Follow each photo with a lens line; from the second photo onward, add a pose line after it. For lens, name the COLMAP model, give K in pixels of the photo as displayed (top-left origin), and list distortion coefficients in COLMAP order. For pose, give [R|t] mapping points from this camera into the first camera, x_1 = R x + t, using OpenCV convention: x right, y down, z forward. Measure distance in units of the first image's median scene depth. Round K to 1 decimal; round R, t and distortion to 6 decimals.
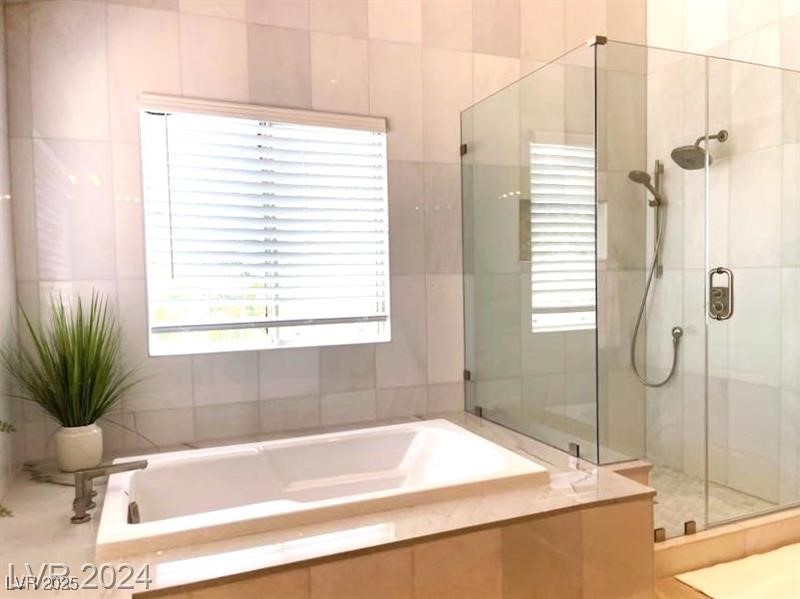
lens RADIAL K [[609.8, 0, 400.4], [0, 609.8, 304.5], [0, 0, 1]] dist [0.081695, -0.109259]
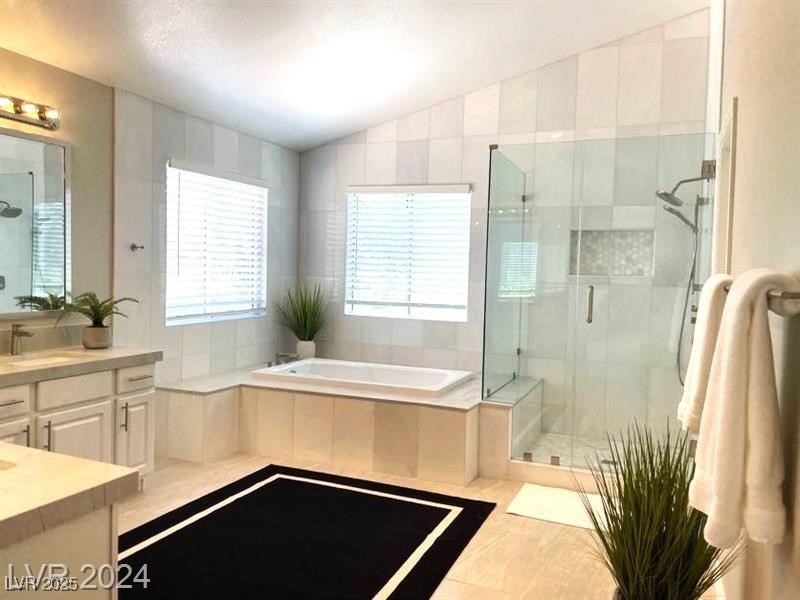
lens RADIAL K [[609.8, 0, 402.4], [0, 609.8, 293.7], [0, 0, 1]] dist [0.081695, -0.109259]
pose [[0.710575, 0.060918, -0.700980, 1.030886], [-0.075168, 0.997116, 0.010457, -0.018387], [0.699595, 0.045261, 0.713105, -0.273251]]
